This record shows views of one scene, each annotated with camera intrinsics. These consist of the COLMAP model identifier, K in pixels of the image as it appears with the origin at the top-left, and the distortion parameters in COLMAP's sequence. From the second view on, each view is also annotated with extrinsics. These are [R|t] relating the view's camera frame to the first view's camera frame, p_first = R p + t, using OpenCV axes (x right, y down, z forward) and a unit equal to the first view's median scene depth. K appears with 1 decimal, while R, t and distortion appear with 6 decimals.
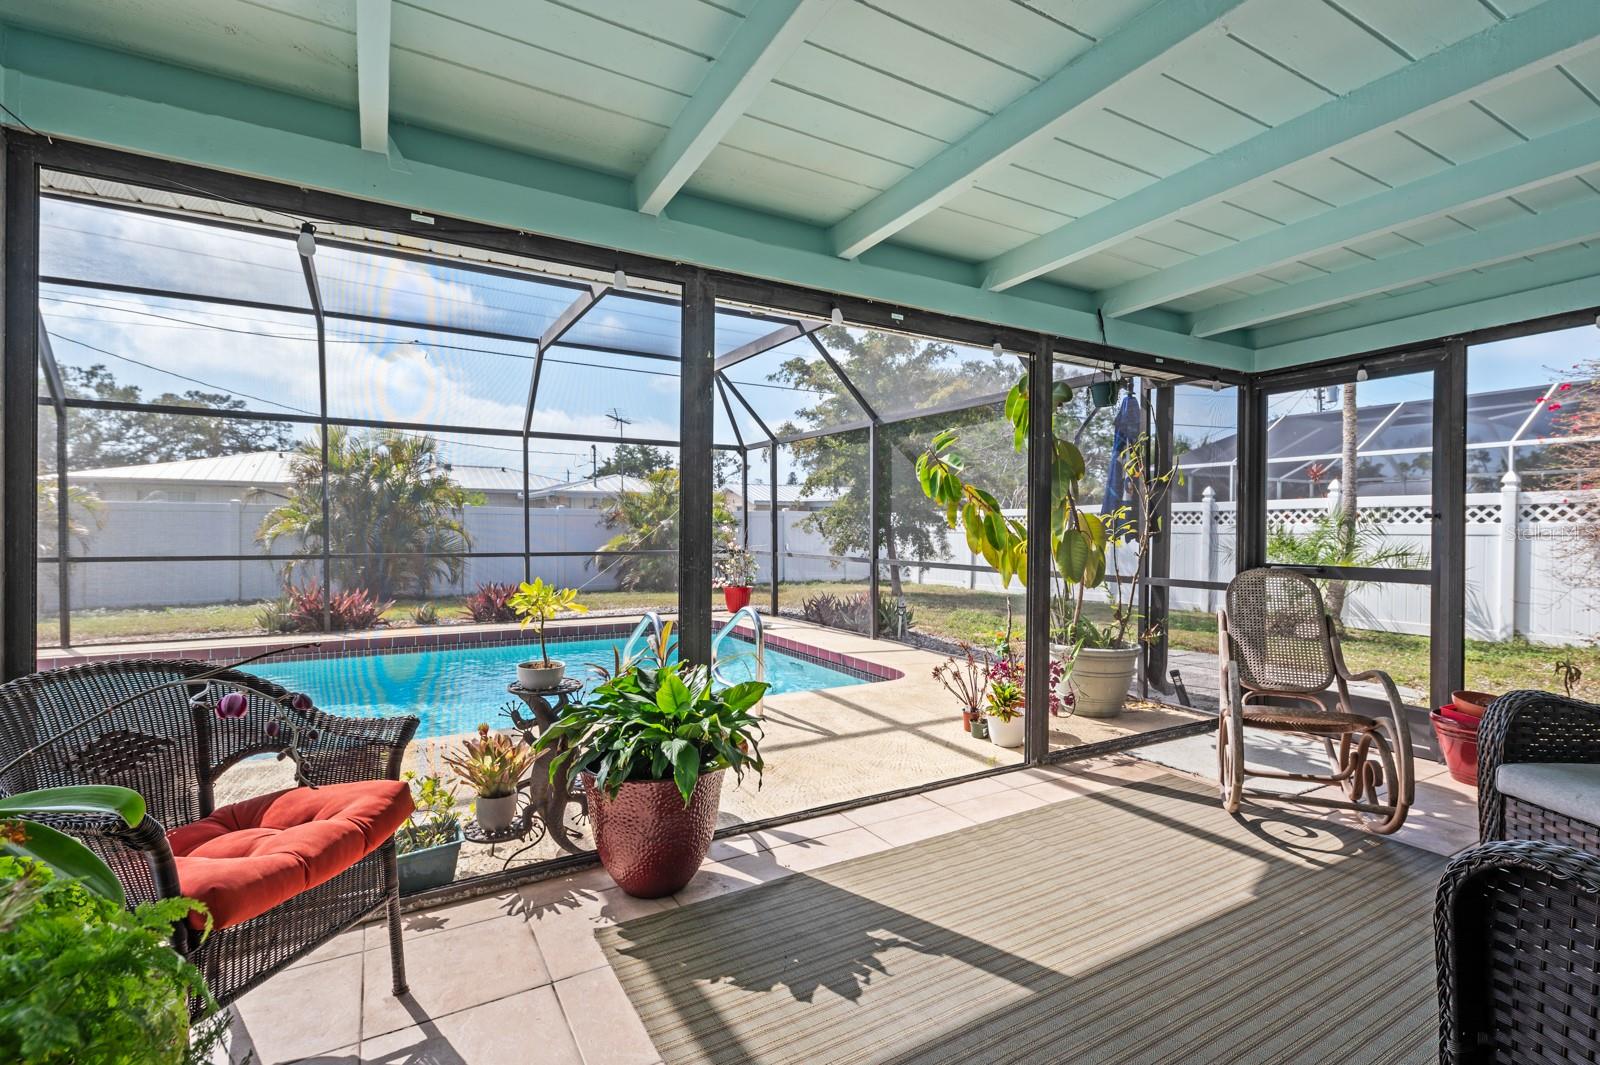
lens RADIAL K [[736.6, 0, 804.6], [0, 736.6, 530.3], [0, 0, 1]] dist [0.008728, 0.000449]
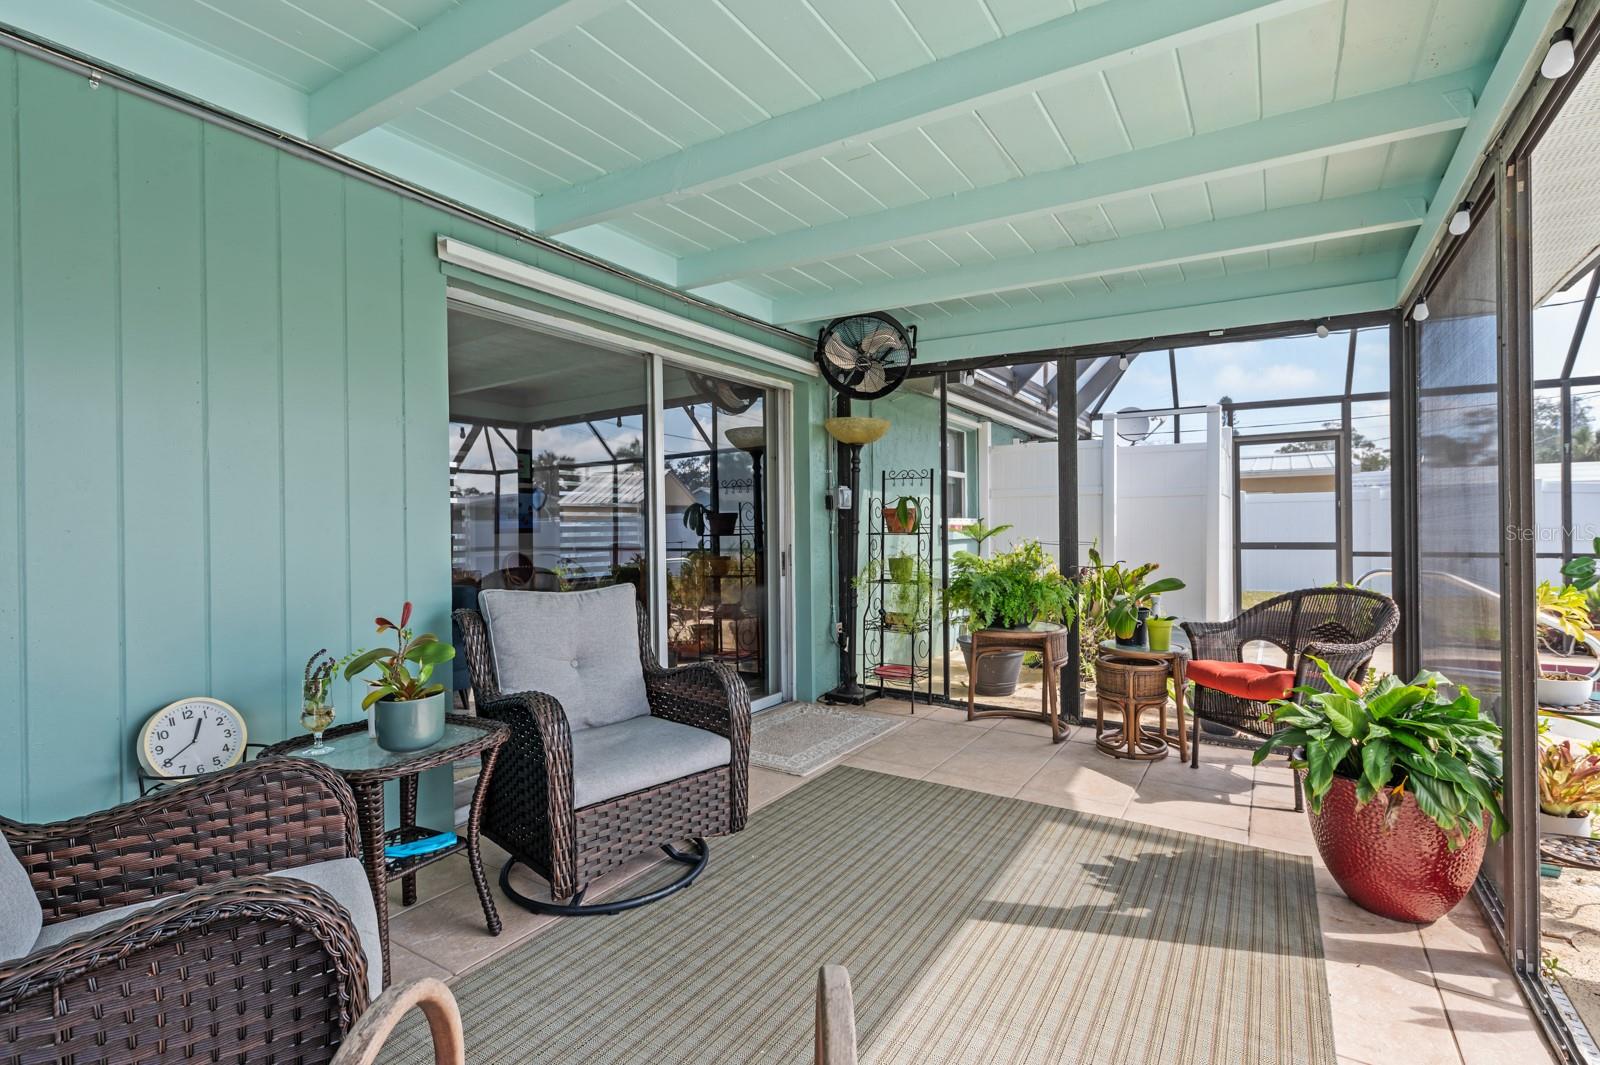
lens RADIAL K [[738.5, 0, 800.0], [0, 738.5, 532.5], [0, 0, 1]] dist [0.001192, 0.000007]
pose [[-0.889915, 0.008264, -0.456051, 0.695221], [0.004191, 0.999942, 0.009941, 0.006064], [0.456107, 0.006935, -0.889898, 1.196644]]
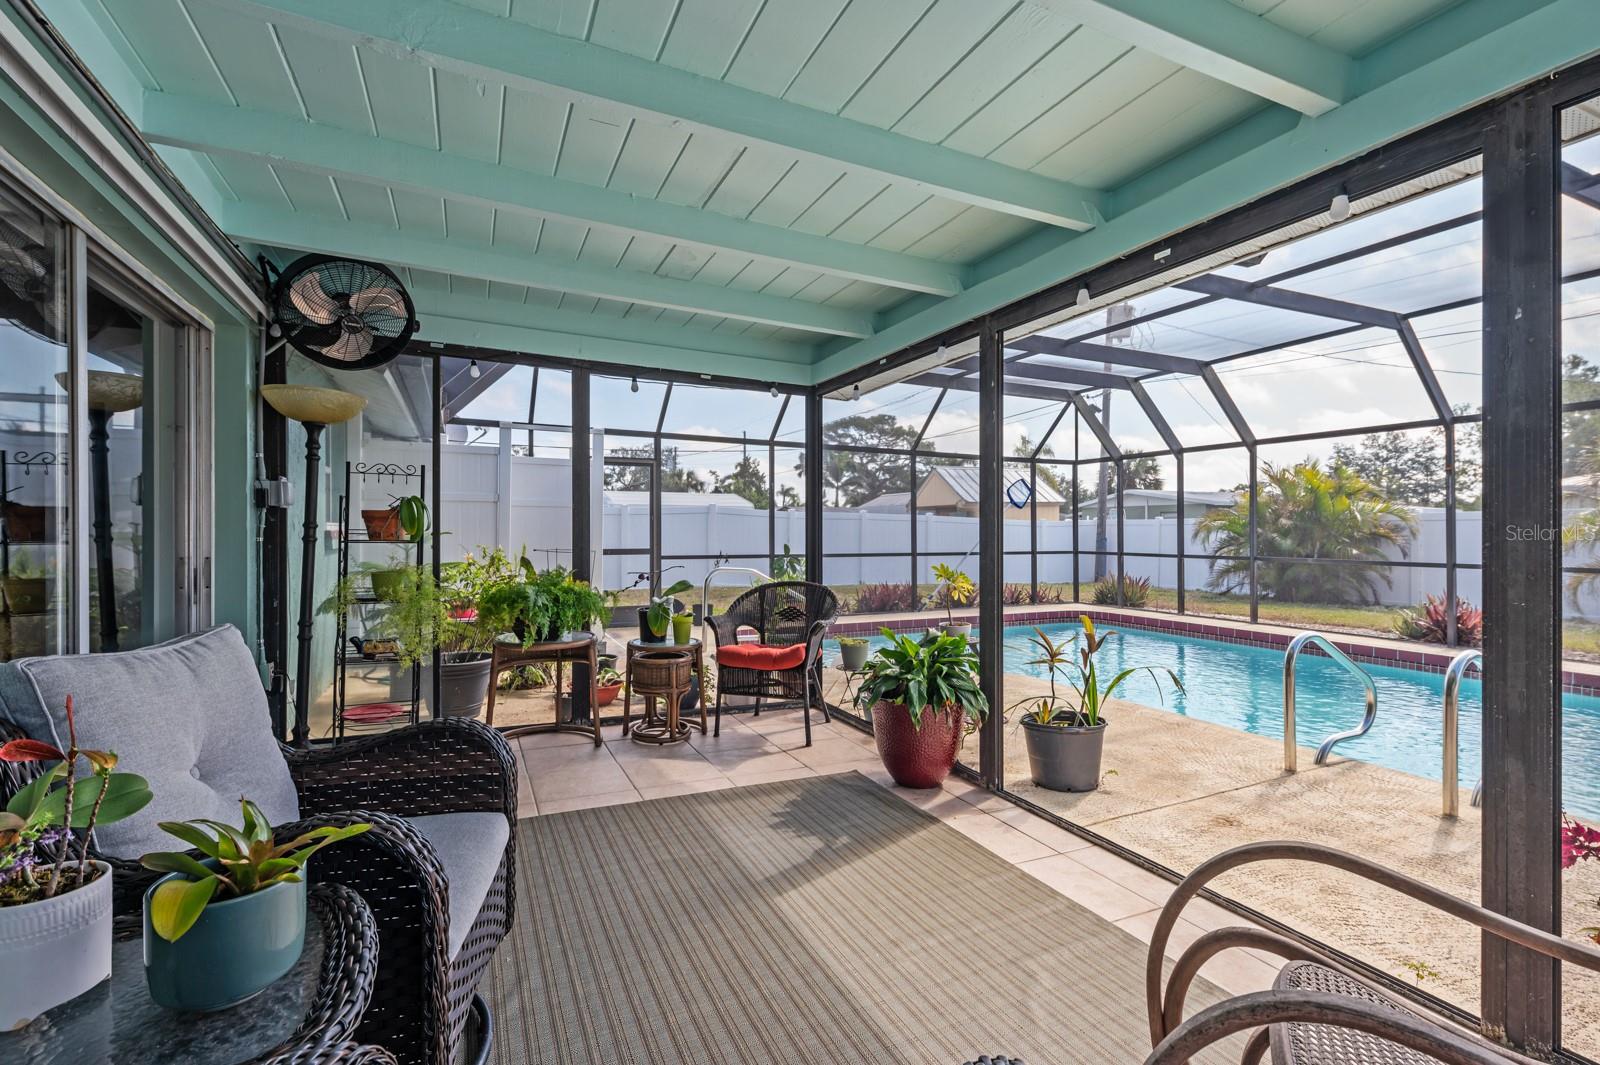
lens RADIAL K [[736.6, 0, 804.6], [0, 736.6, 530.3], [0, 0, 1]] dist [0.008728, 0.000449]
pose [[-0.092156, -0.006868, -0.995721, 0.989480], [-0.006913, 0.999957, -0.006257, 0.008651], [0.995721, 0.006307, -0.092199, 0.740971]]
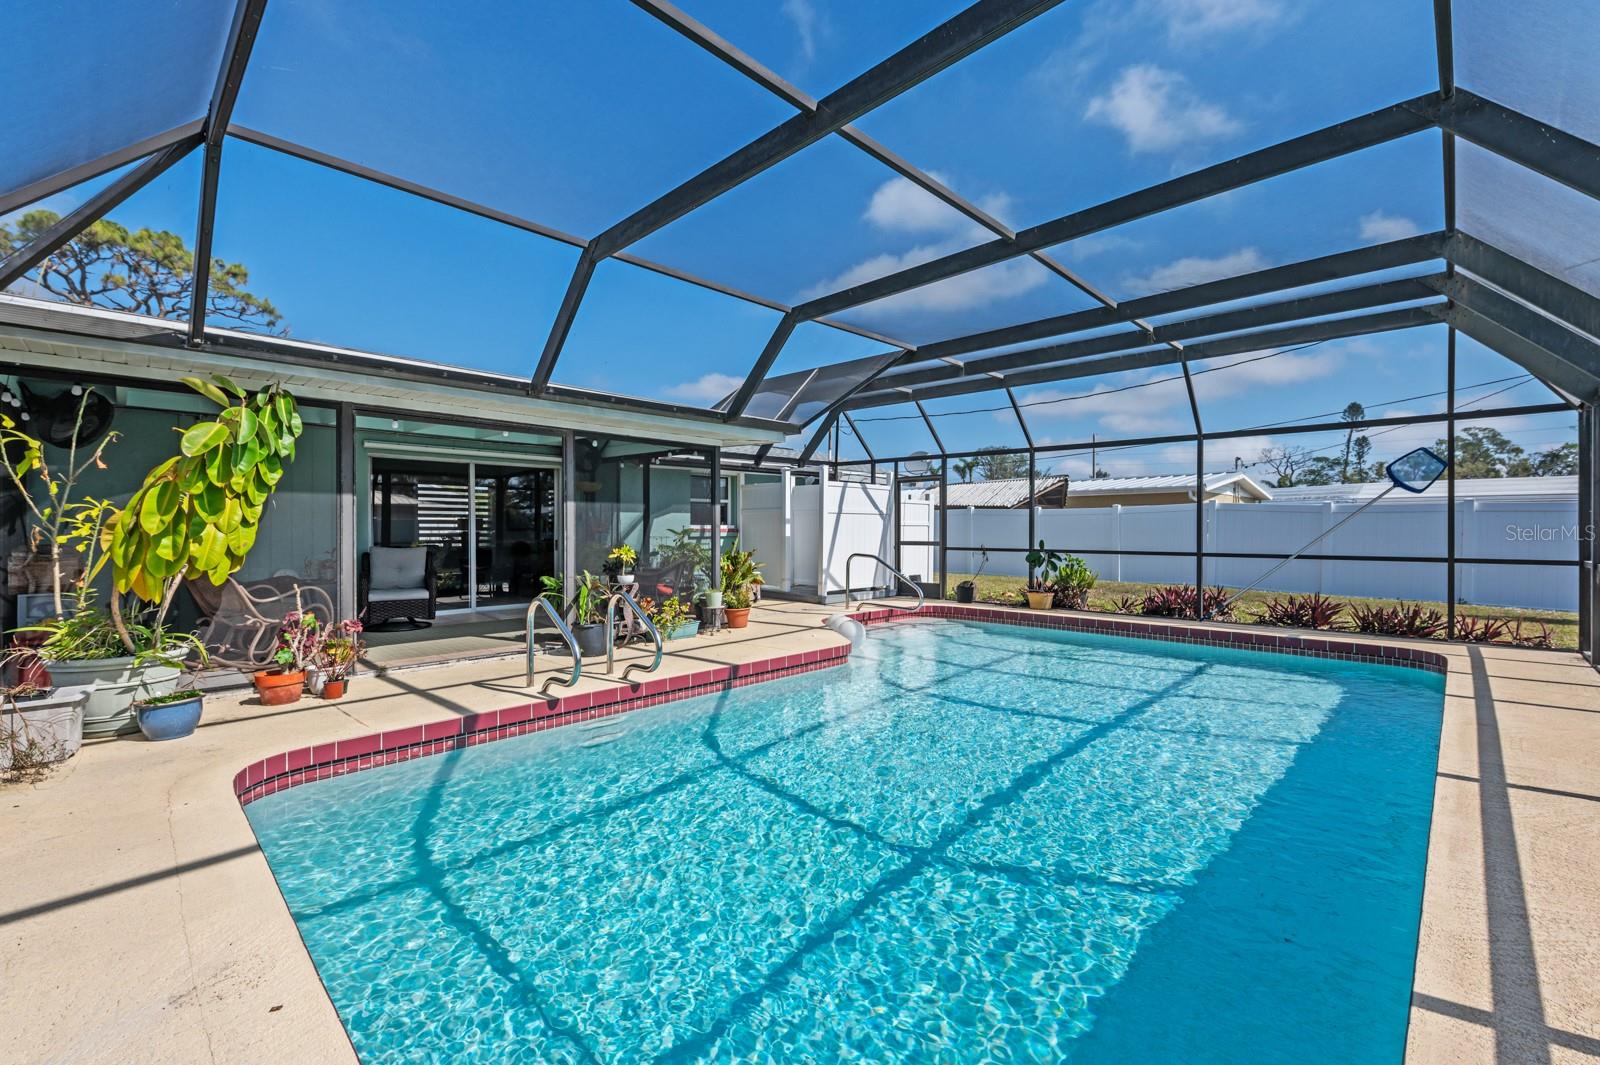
lens RADIAL K [[678.1, 0, 804.5], [0, 678.1, 533.1], [0, 0, 1]] dist [0.002187, 0.000295]
pose [[-0.961769, -0.004167, -0.273830, -0.267828], [-0.006635, 0.999945, 0.008088, -0.002914], [0.273782, 0.009596, -0.961744, 3.278366]]
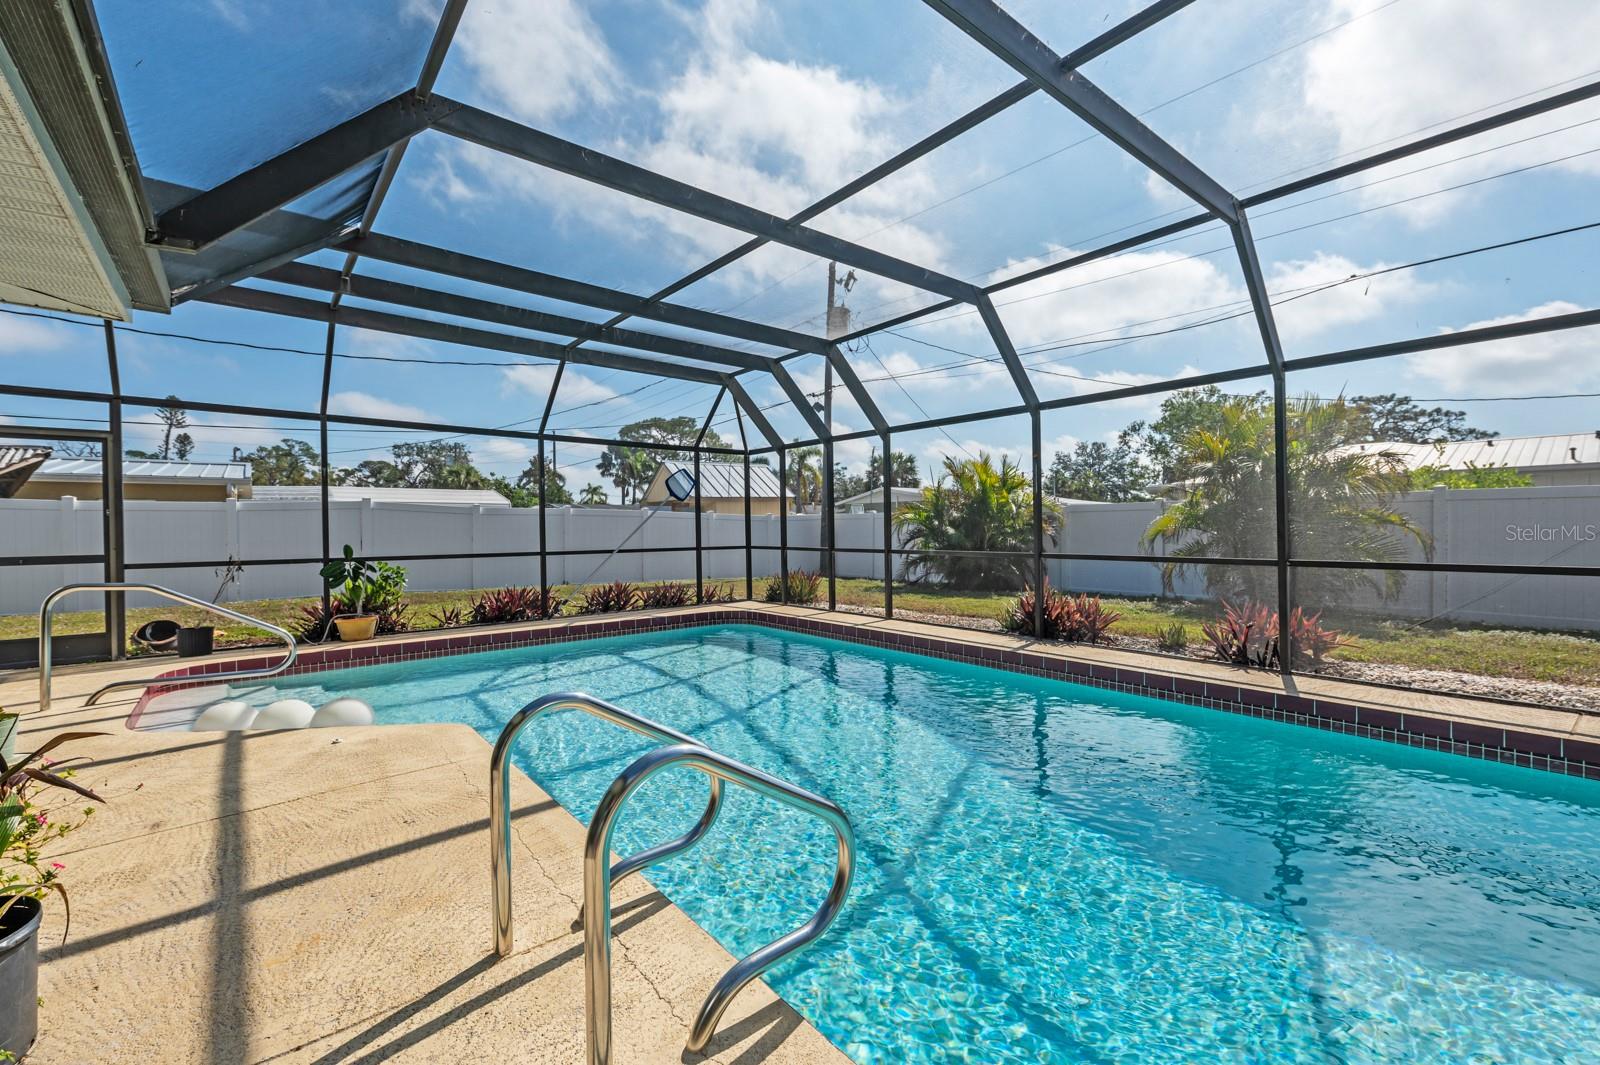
lens RADIAL K [[678.1, 0, 804.5], [0, 678.1, 533.1], [0, 0, 1]] dist [0.002187, 0.000295]
pose [[0.159341, 0.002064, -0.987221, 0.355094], [0.005876, 0.999978, 0.003039, 0.010591], [0.987206, -0.006285, 0.159326, 1.591370]]
